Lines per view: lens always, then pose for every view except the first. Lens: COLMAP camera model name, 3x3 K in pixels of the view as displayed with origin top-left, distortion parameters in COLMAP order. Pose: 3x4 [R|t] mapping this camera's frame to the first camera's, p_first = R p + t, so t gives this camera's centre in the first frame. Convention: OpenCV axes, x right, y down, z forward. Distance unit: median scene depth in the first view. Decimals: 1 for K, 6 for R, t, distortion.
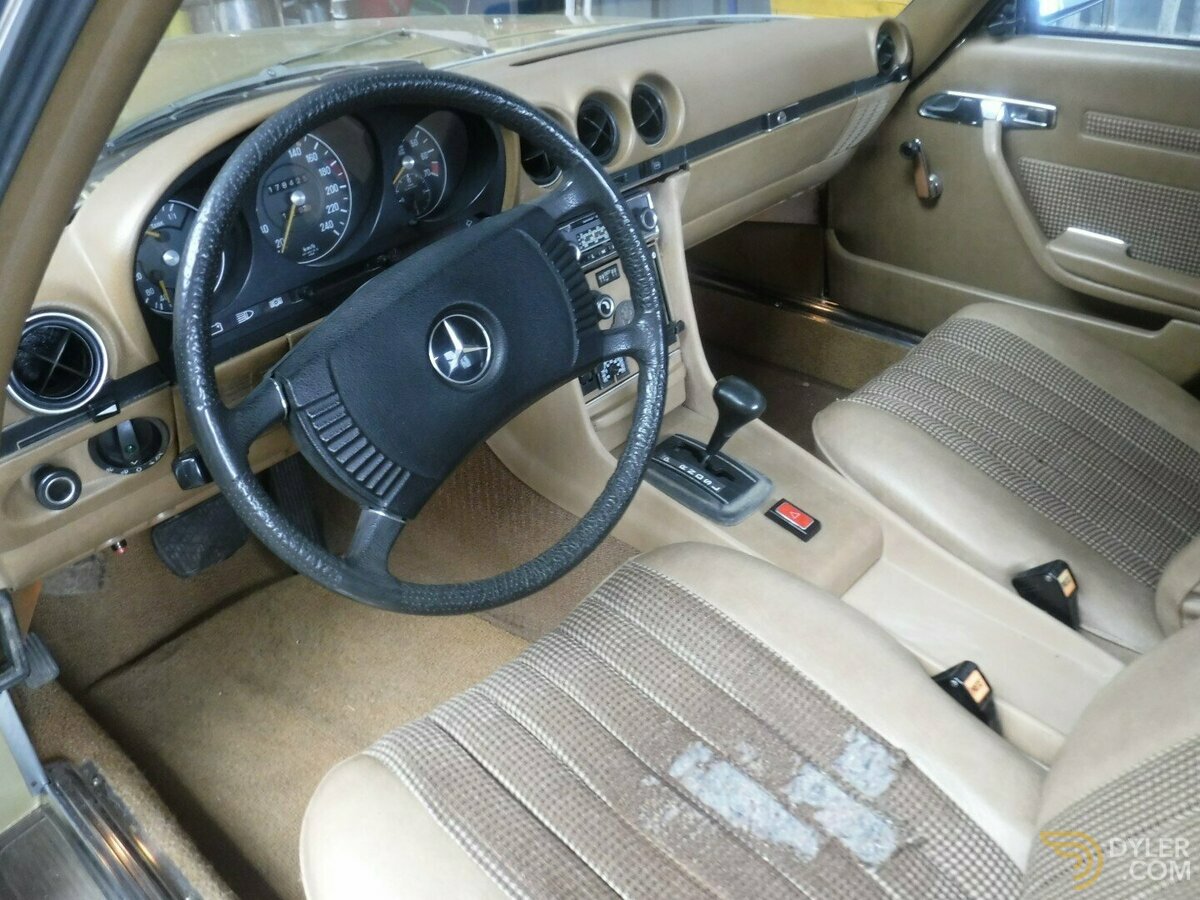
lens RADIAL K [[991.2, 0, 602.3], [0, 991.2, 452.1], [0, 0, 1]] dist [-0.095294, 0.045539]
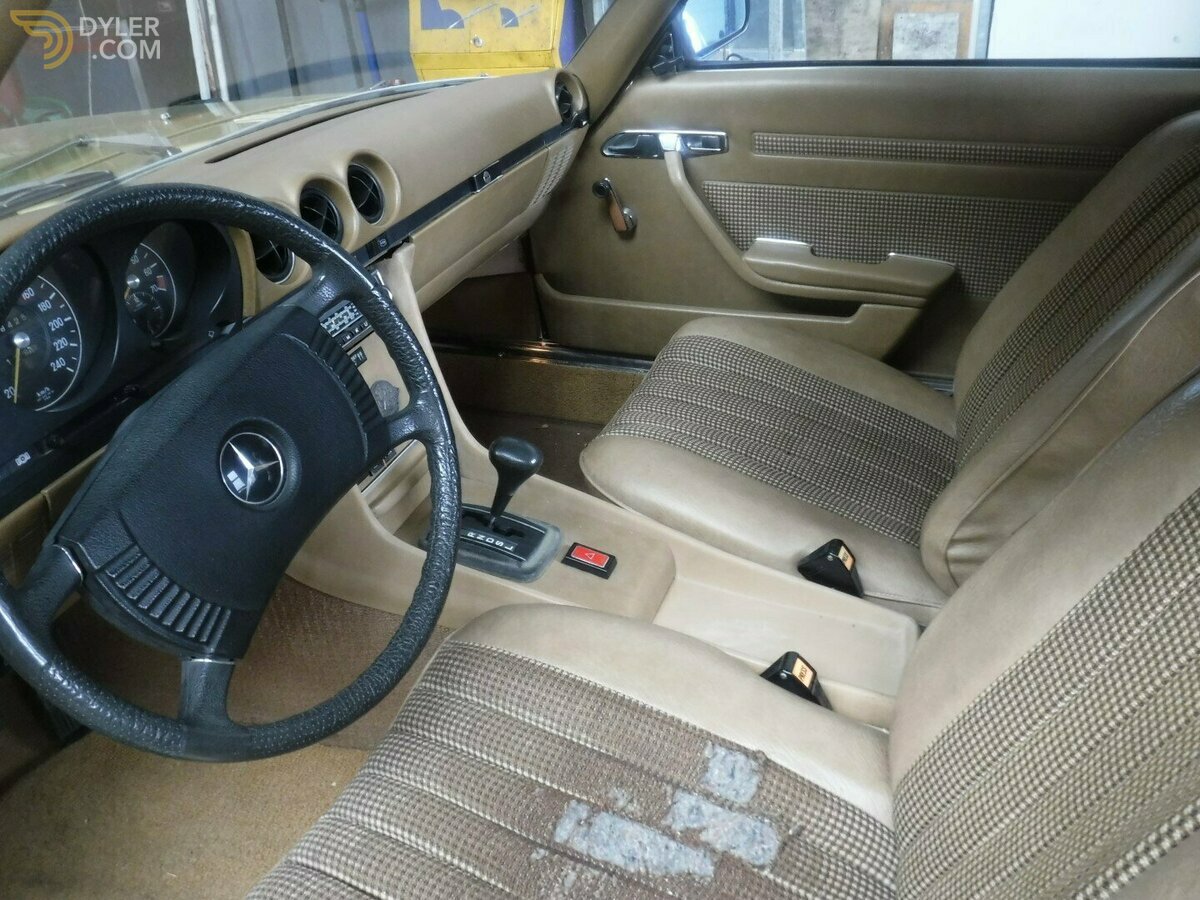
lens RADIAL K [[991.2, 0, 603.3], [0, 991.2, 449.8], [0, 0, 1]] dist [-0.095294, 0.045539]
pose [[0.934356, -0.203502, 0.292516, -0.082086], [0.217836, 0.975839, -0.016927, -0.026736], [-0.282004, 0.079537, 0.956111, 0.007805]]
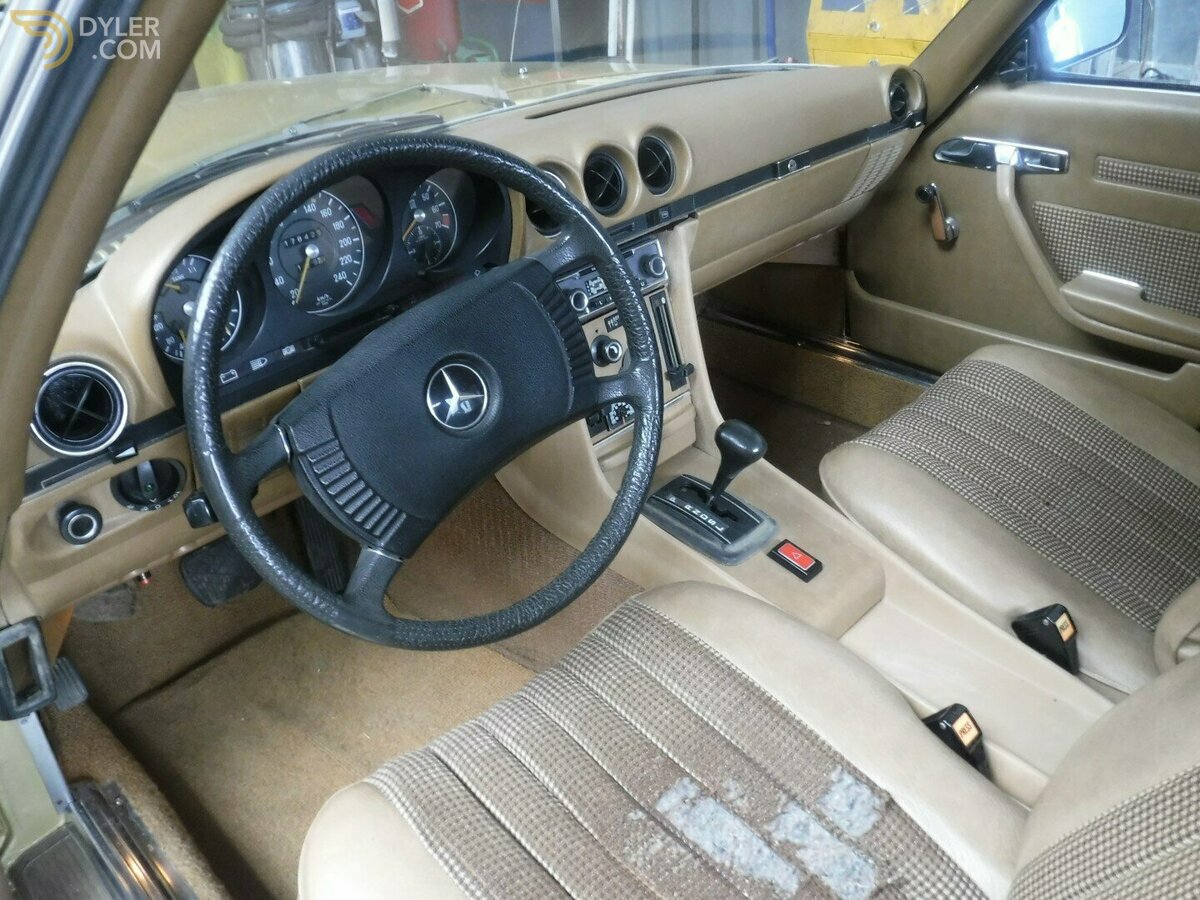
lens RADIAL K [[991.2, 0, 603.2], [0, 991.2, 452.3], [0, 0, 1]] dist [-0.095294, 0.045539]
pose [[0.998769, 0.008577, -0.048859, 0.051800], [-0.010011, 0.999524, -0.029196, -0.013091], [0.048585, 0.029649, 0.998379, -0.034486]]
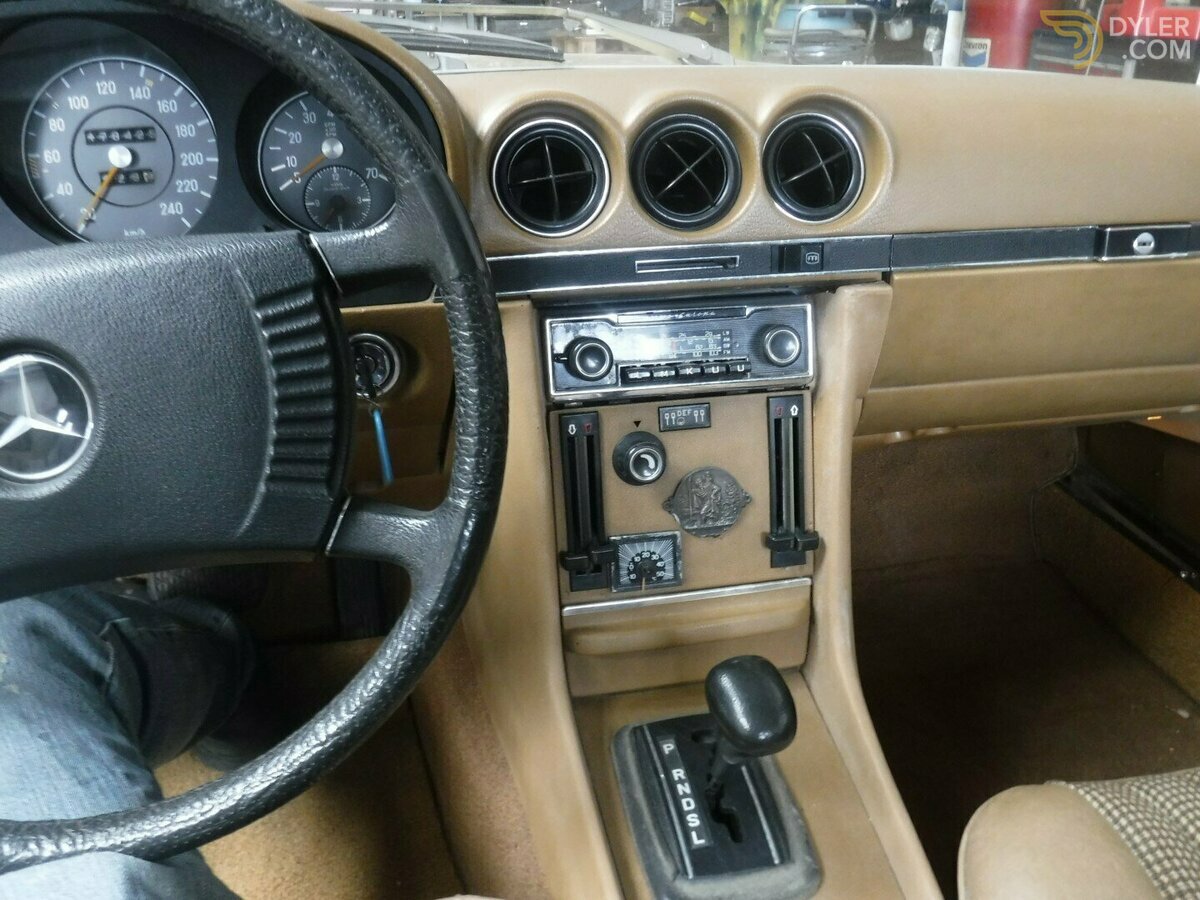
lens RADIAL K [[991.2, 0, 601.2], [0, 991.2, 452.0], [0, 0, 1]] dist [-0.095294, 0.045539]
pose [[0.802348, 0.297665, -0.517332, 0.338584], [-0.355700, 0.934496, -0.013974, -0.160029], [0.479285, 0.195227, 0.855671, 0.564263]]
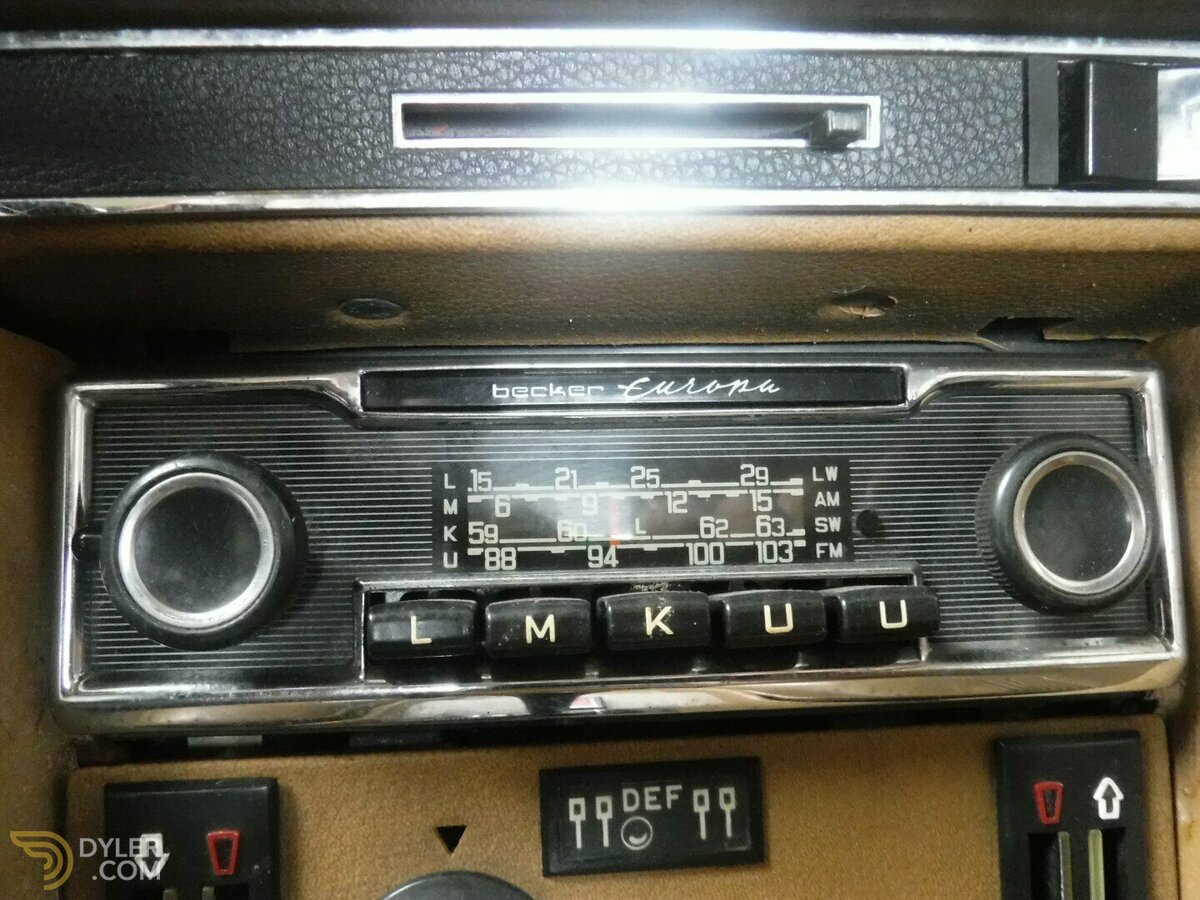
lens RADIAL K [[991.2, 0, 600.8], [0, 991.2, 452.2], [0, 0, 1]] dist [-0.095294, 0.045539]
pose [[0.734321, 0.161075, -0.659415, 0.102546], [-0.397967, 0.889130, -0.225986, -0.229916], [0.549905, 0.428372, 0.717009, 1.050656]]
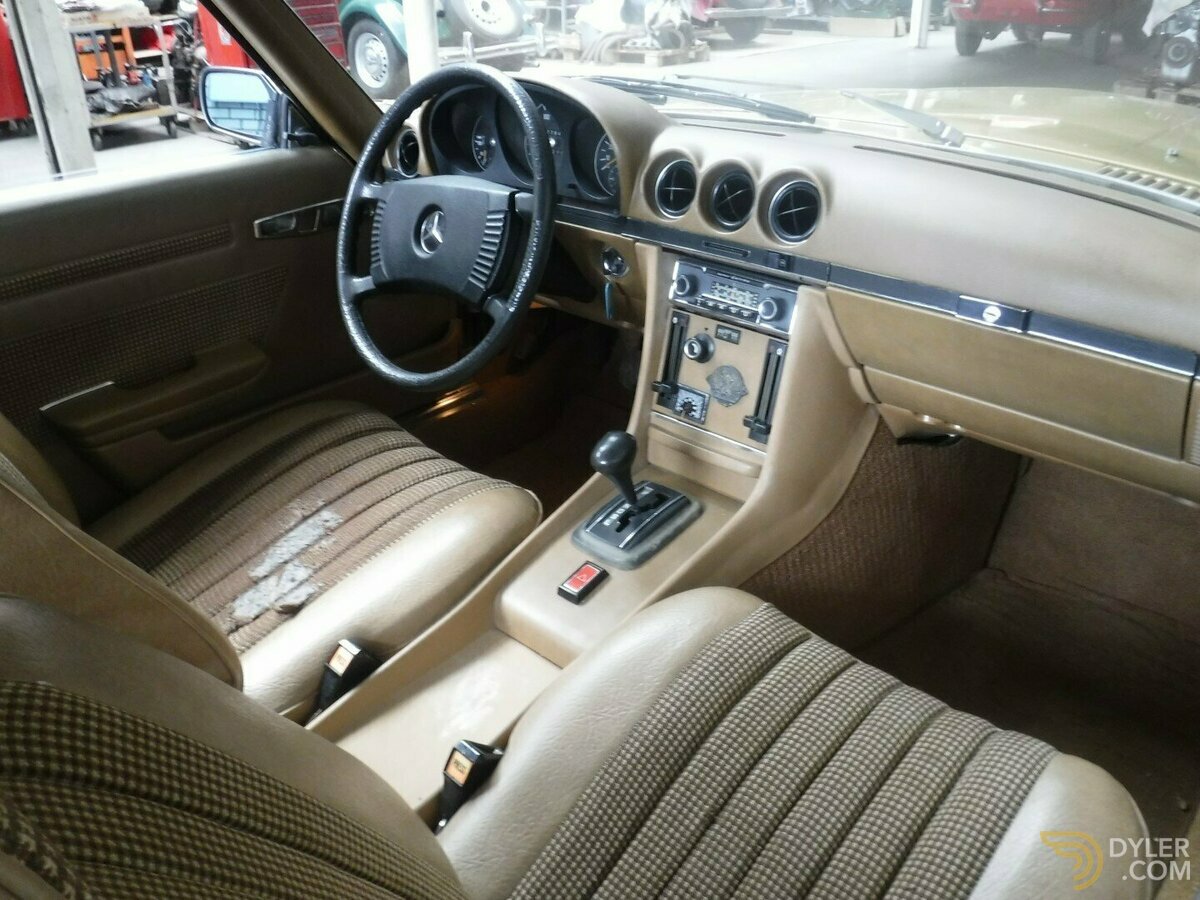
lens RADIAL K [[991.2, 0, 599.2], [0, 991.2, 447.9], [0, 0, 1]] dist [-0.095294, 0.045539]
pose [[-0.013396, 0.523057, -0.852193, 1.178923], [-0.523151, 0.722647, 0.451768, -0.601135], [0.852135, 0.451877, 0.263957, 0.791411]]
